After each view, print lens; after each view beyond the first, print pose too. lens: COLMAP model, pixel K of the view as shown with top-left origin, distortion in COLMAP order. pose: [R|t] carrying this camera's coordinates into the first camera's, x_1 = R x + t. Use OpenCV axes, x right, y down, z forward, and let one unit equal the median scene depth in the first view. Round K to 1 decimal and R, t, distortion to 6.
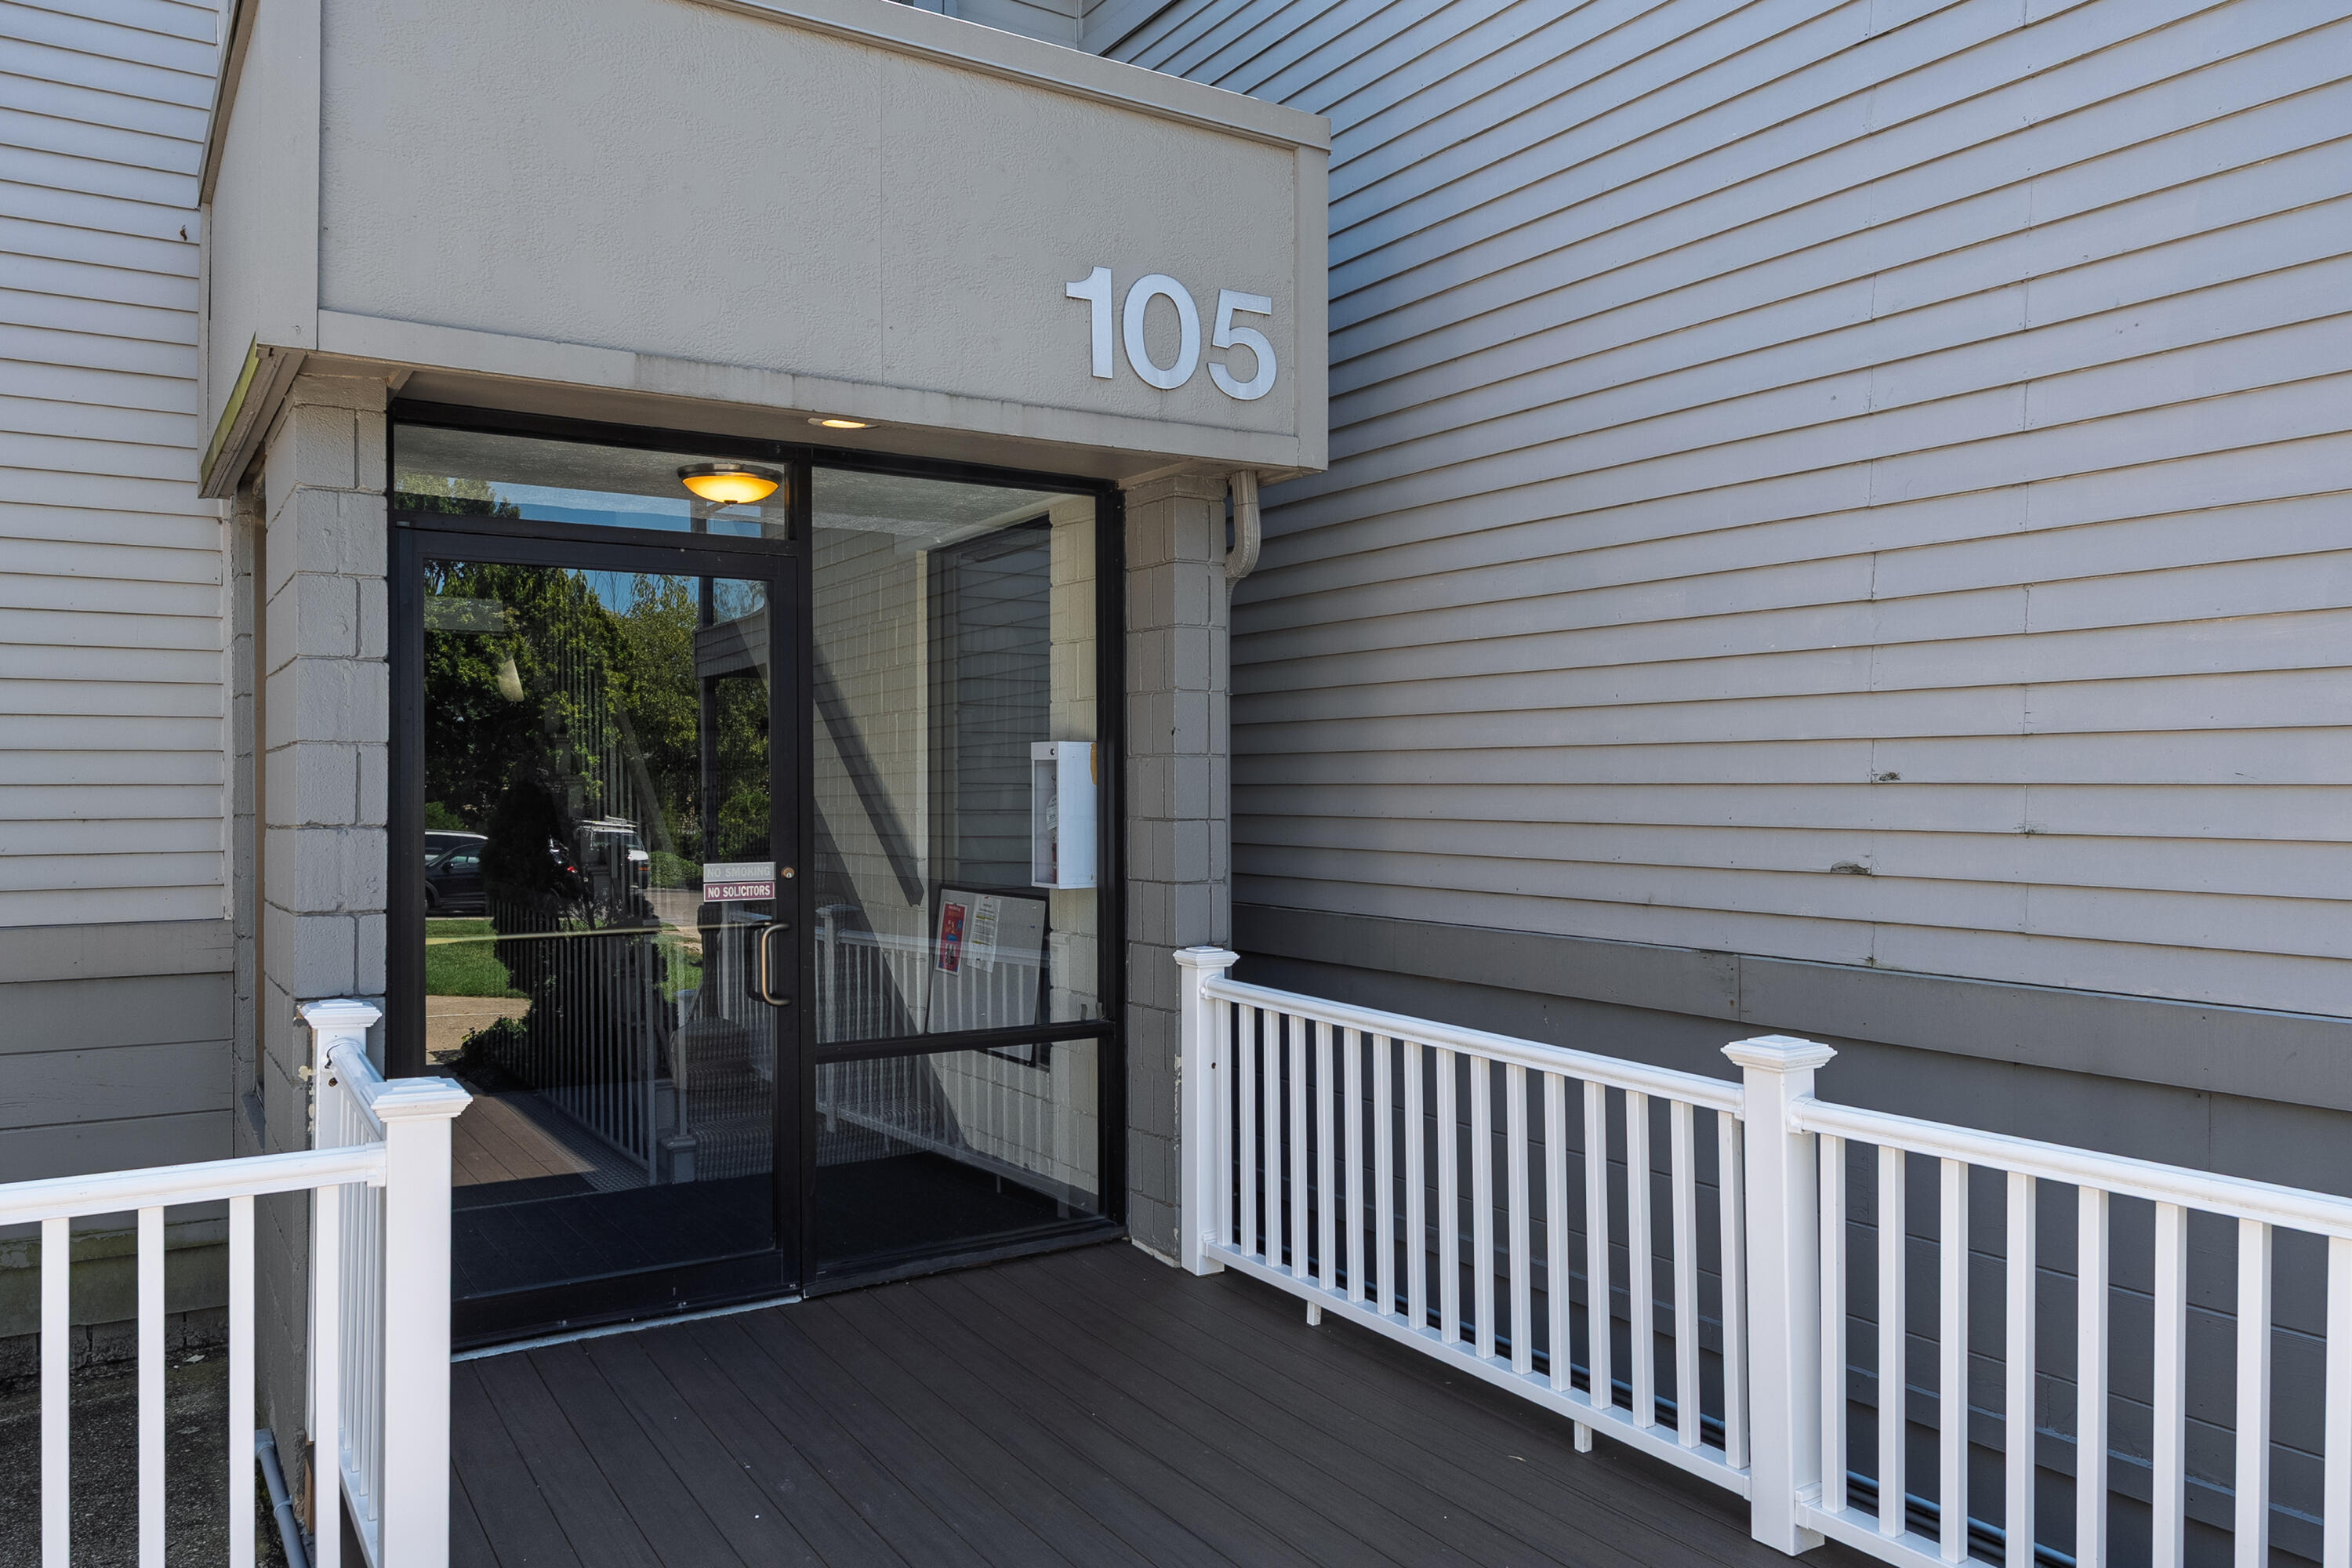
lens RADIAL K [[1651.3, 0, 1176.0], [0, 1651.3, 784.0], [0, 0, 1]] dist [0.000805, 0.002838]
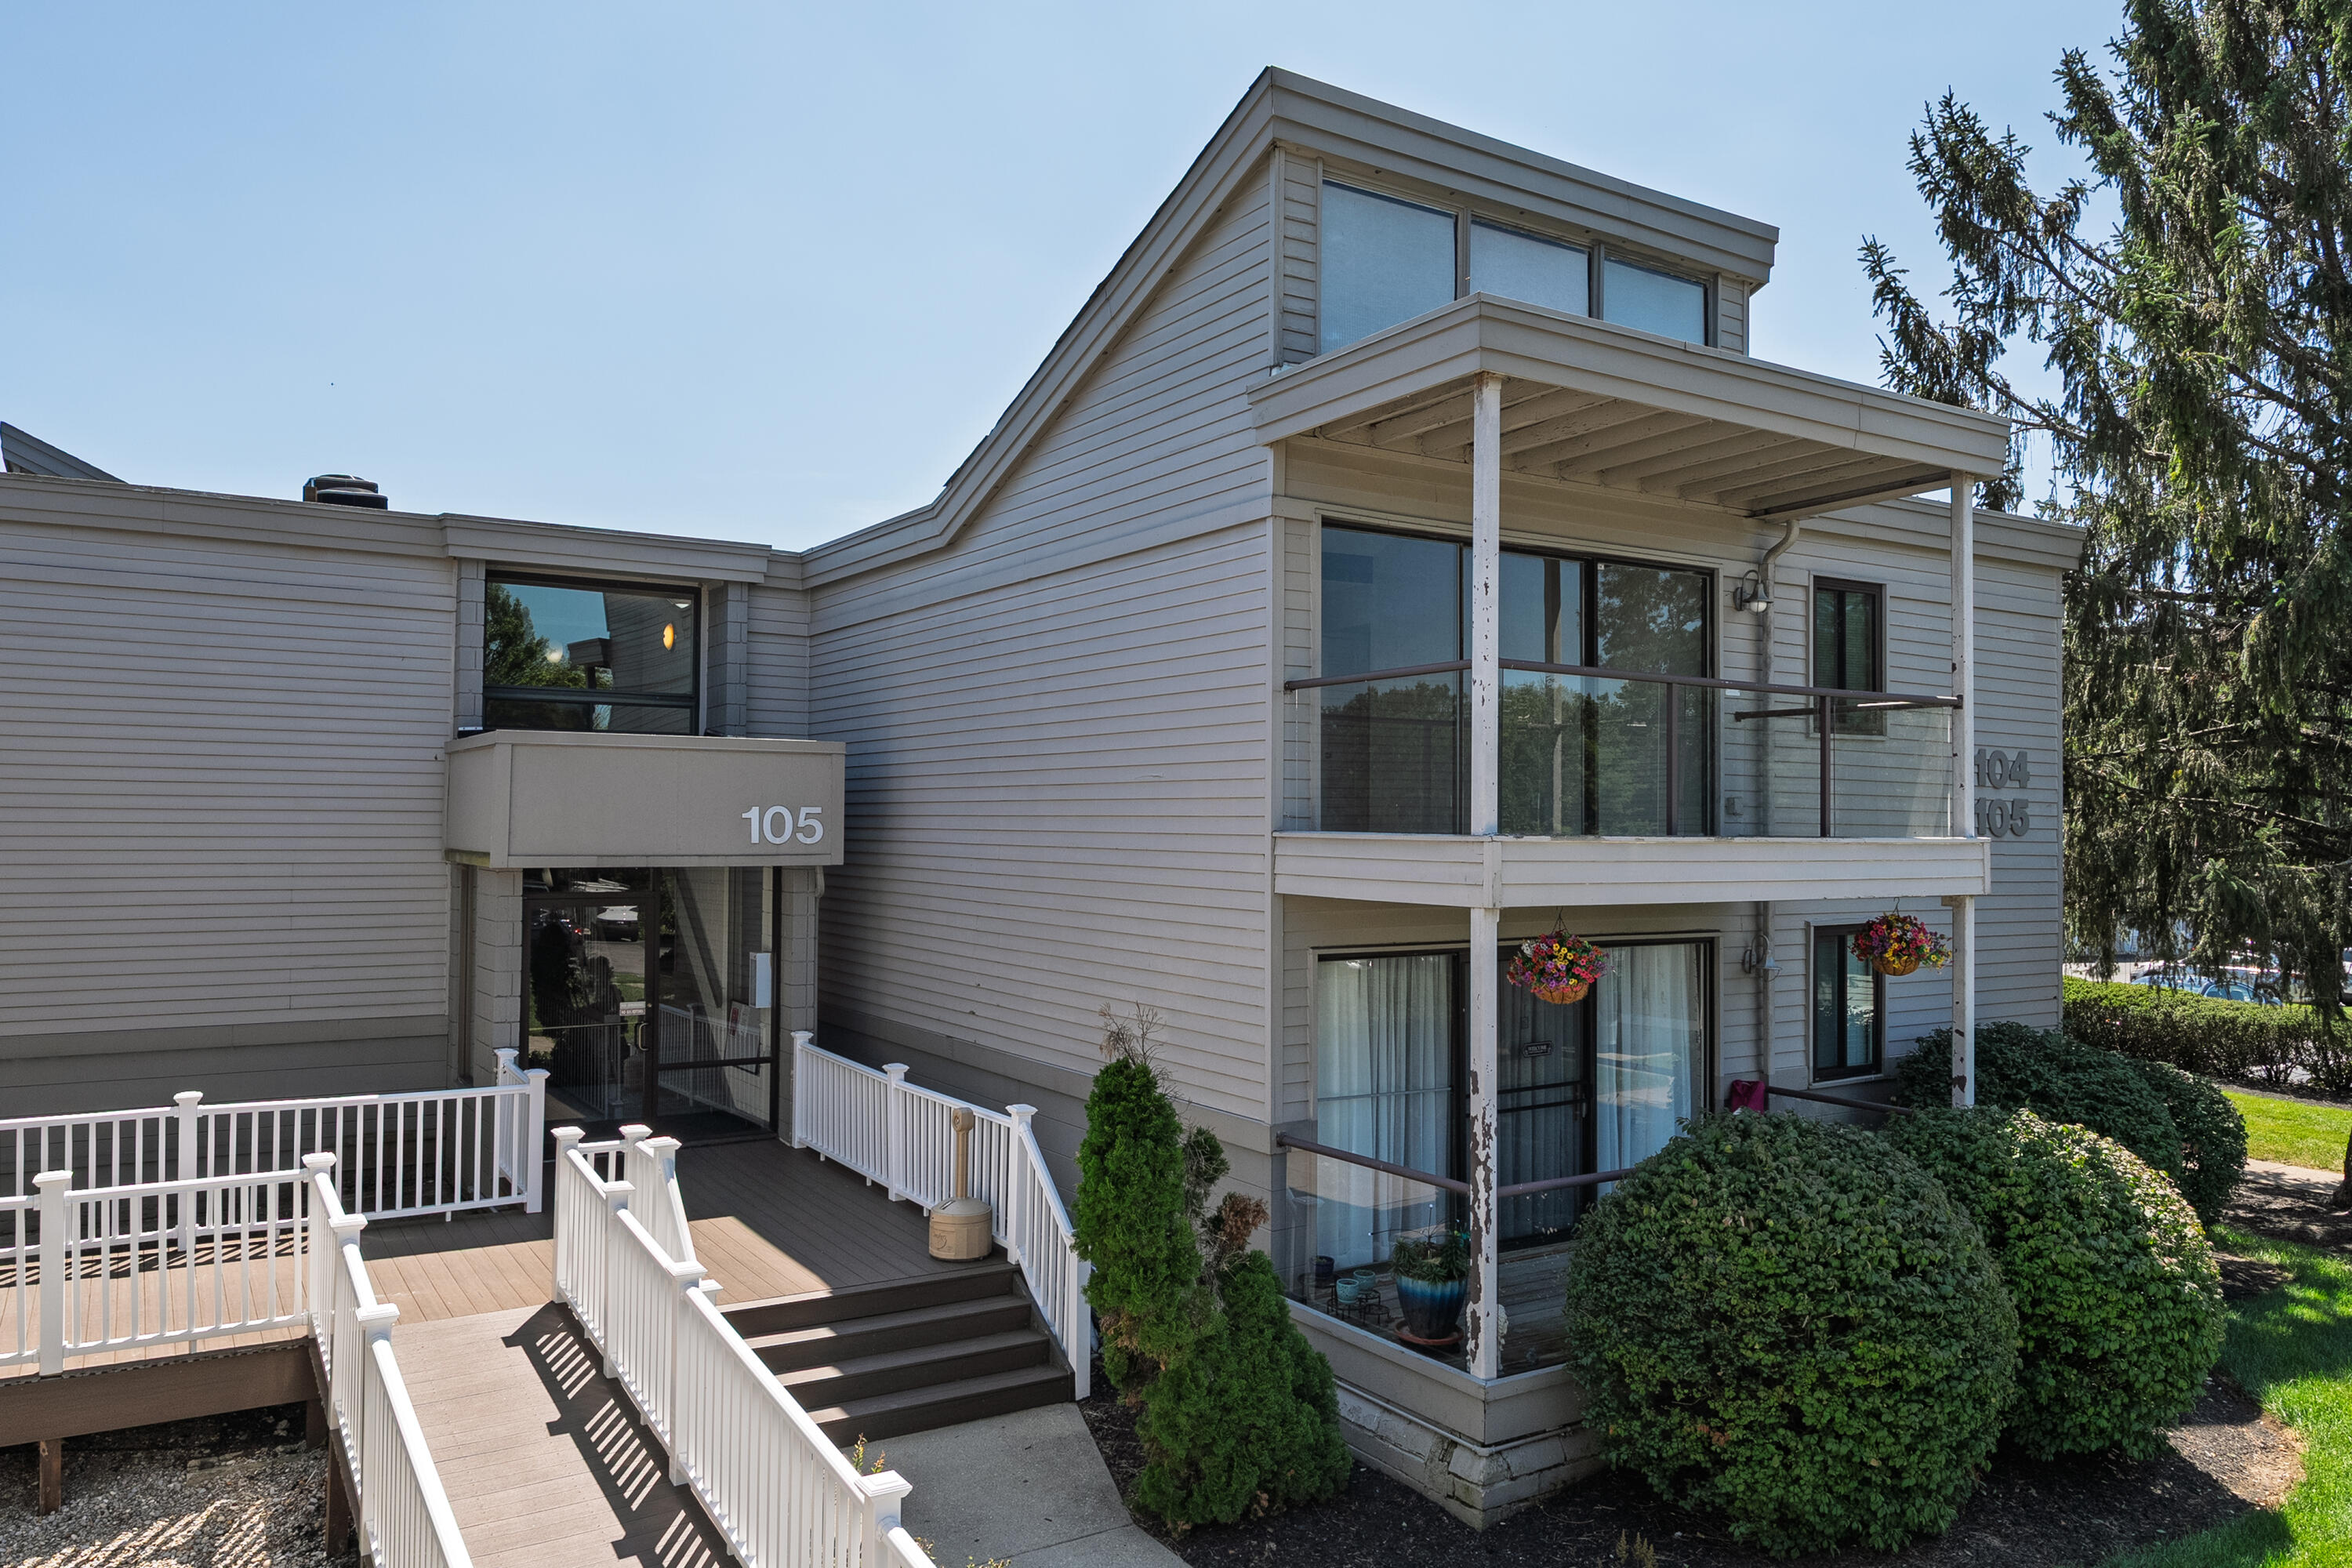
lens RADIAL K [[1651.3, 0, 1176.0], [0, 1651.3, 784.0], [0, 0, 1]] dist [0.000805, 0.002838]
pose [[0.999845, 0.012421, -0.012517, 0.659237], [-0.012678, 0.999705, -0.020722, -0.261262], [0.012256, 0.020878, 0.999707, -1.739728]]
